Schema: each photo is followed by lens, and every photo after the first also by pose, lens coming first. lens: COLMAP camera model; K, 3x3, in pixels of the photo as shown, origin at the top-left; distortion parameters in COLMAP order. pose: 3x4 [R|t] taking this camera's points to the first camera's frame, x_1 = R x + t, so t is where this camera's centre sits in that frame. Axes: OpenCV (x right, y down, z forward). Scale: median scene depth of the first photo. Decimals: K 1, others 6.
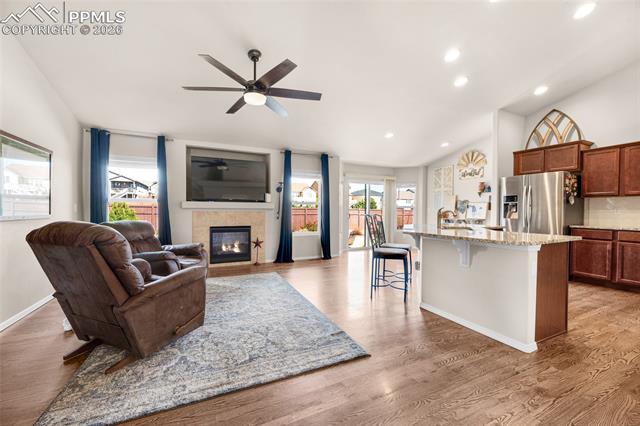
lens RADIAL K [[258.1, 0, 320.3], [0, 258.1, 214.3], [0, 0, 1]] dist [0.001133, -0.000472]
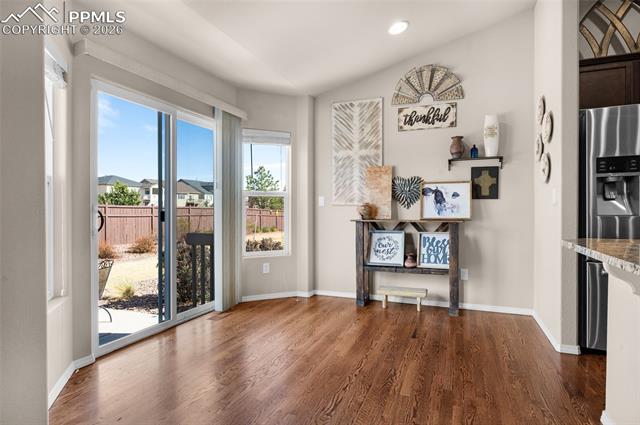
lens RADIAL K [[337.3, 0, 321.0], [0, 337.3, 210.8], [0, 0, 1]] dist [0.000537, -0.002693]
pose [[0.744383, -0.011176, 0.667659, 0.070971], [0.017379, 0.999846, -0.002638, 0.002544], [-0.667527, 0.013567, 0.744462, 0.888280]]
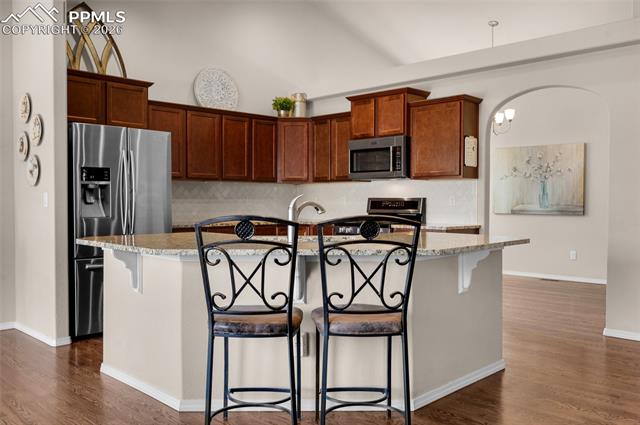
lens RADIAL K [[549.5, 0, 320.3], [0, 549.5, 228.9], [0, 0, 1]] dist [-0.012368, 0.005979]
pose [[-0.333781, -0.053597, 0.941126, -0.300145], [0.011220, 0.998086, 0.060820, -0.017577], [-0.942584, 0.030860, -0.332541, 0.916539]]
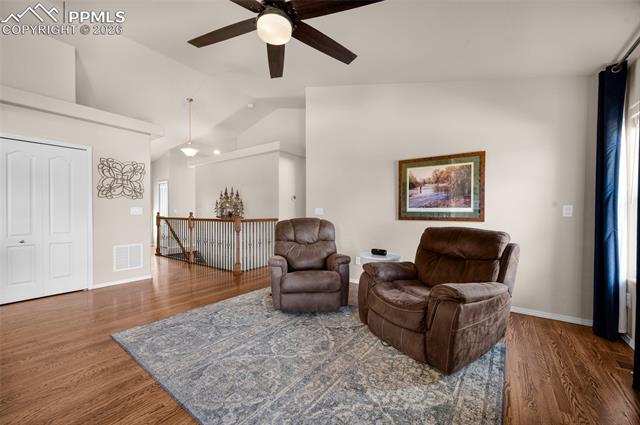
lens RADIAL K [[258.1, 0, 319.8], [0, 258.1, 212.5], [0, 0, 1]] dist [0.001133, -0.000472]
pose [[-0.878739, -0.003941, -0.477285, -0.033765], [-0.012879, 0.999798, 0.015457, -0.017576], [0.477128, 0.019730, -0.878612, 1.012787]]
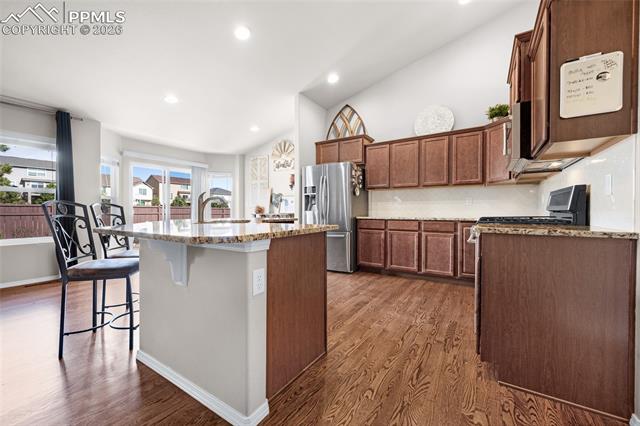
lens RADIAL K [[258.1, 0, 318.3], [0, 258.1, 212.1], [0, 0, 1]] dist [0.001133, -0.000472]
pose [[0.858264, -0.007881, 0.513148, 0.271725], [0.012194, 0.999913, -0.005039, 0.024251], [-0.513063, 0.010582, 0.858286, 0.178029]]
